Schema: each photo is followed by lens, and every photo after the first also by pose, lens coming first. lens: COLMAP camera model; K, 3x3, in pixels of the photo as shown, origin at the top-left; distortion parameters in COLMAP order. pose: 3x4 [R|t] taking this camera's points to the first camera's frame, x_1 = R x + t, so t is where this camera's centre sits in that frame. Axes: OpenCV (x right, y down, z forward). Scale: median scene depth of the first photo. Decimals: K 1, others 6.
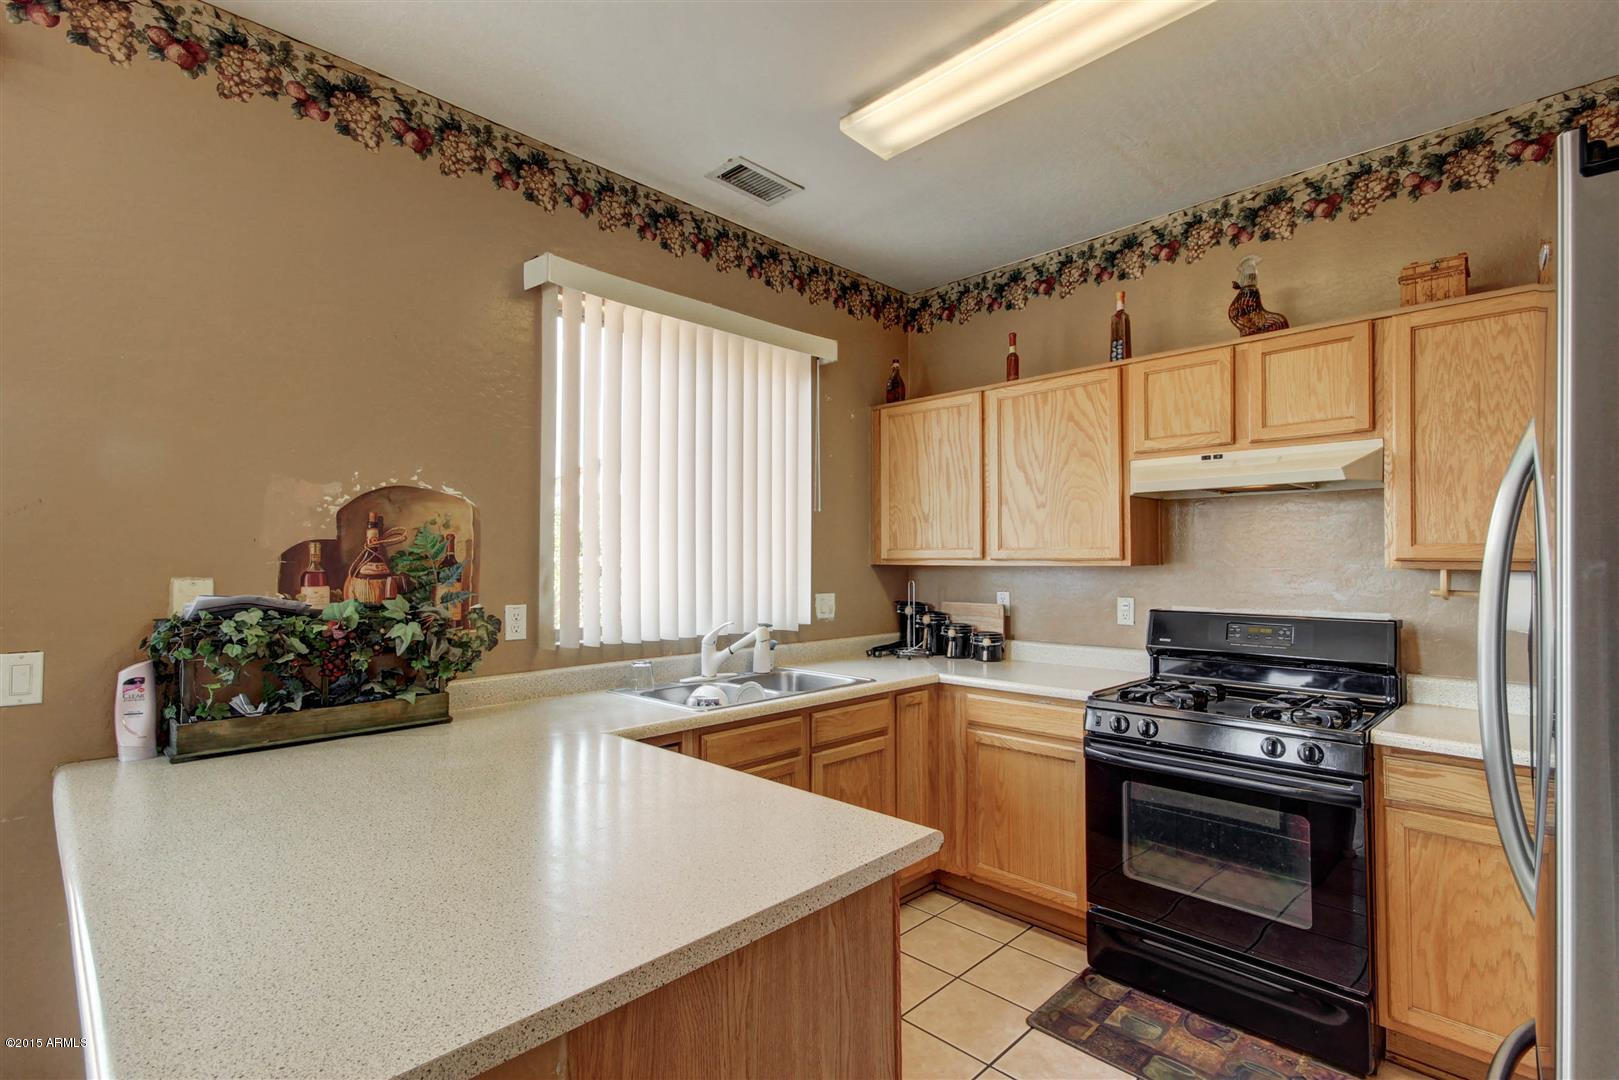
lens RADIAL K [[750.1, 0, 756.3], [0, 750.1, 560.1], [0, 0, 1]] dist [0.002667, -0.001606]
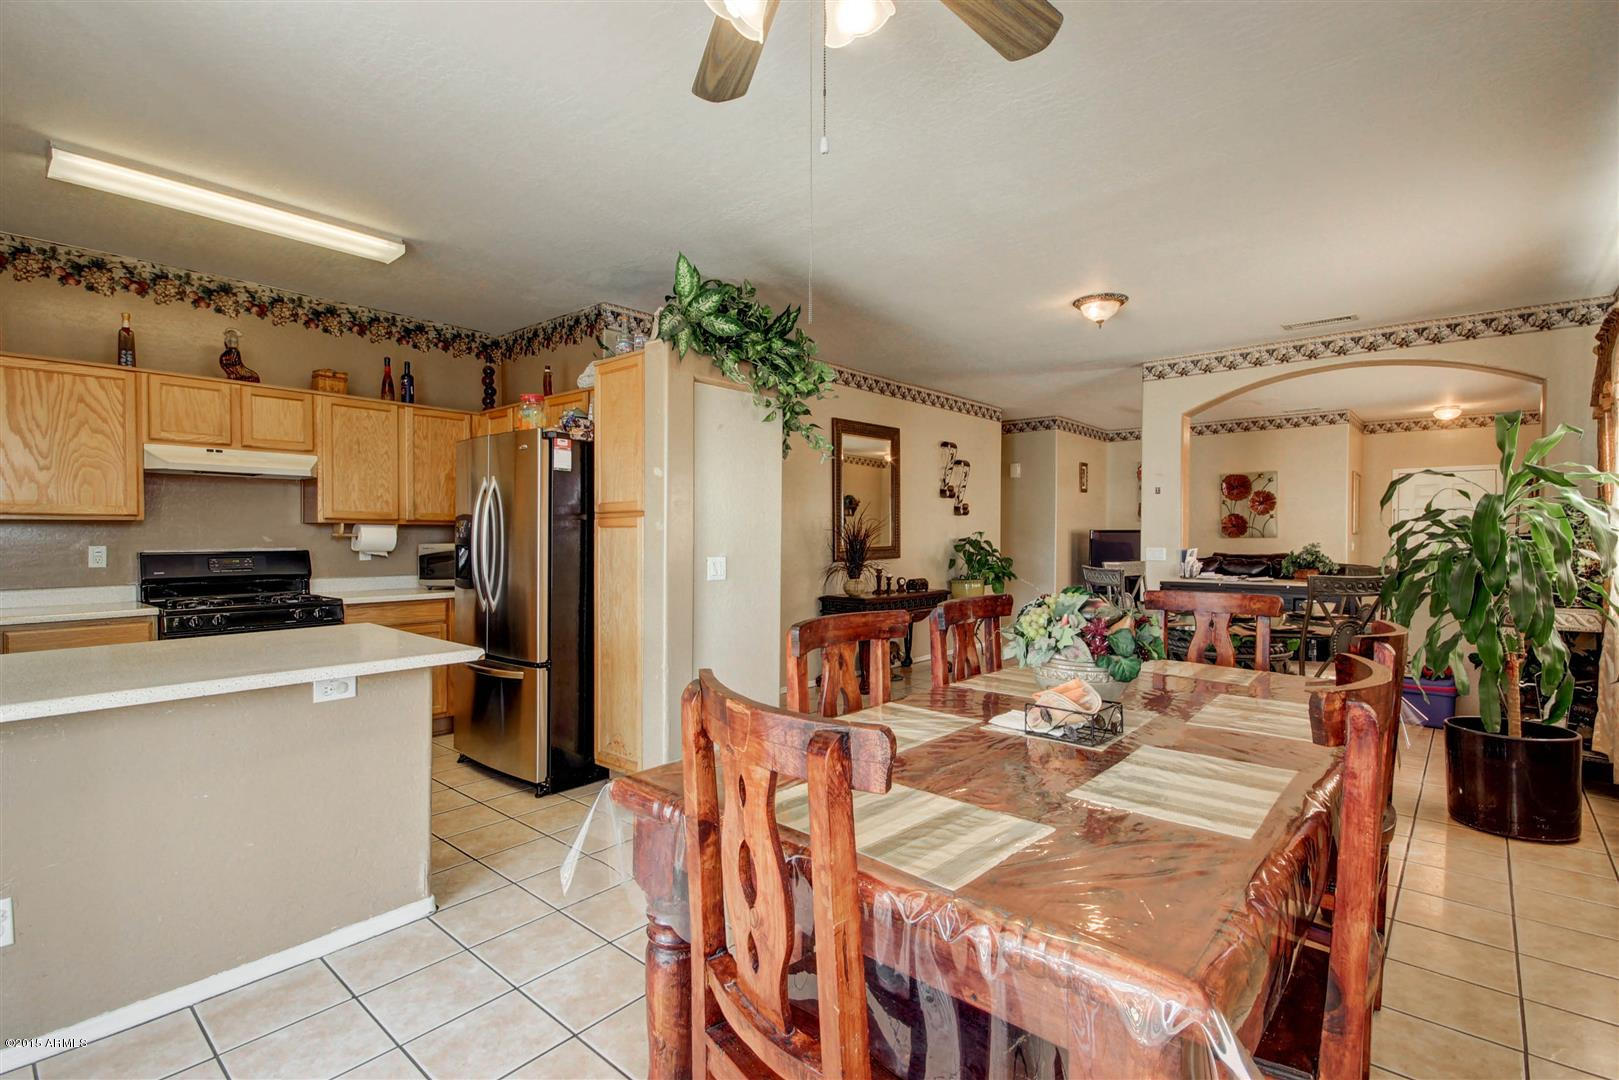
lens RADIAL K [[750.1, 0, 810.8], [0, 750.1, 542.2], [0, 0, 1]] dist [0.002667, -0.001606]
pose [[-0.084841, -0.010313, 0.996341, -0.948295], [0.001679, 0.999944, 0.010493, 0.034953], [-0.996393, 0.002563, -0.084819, -0.094706]]
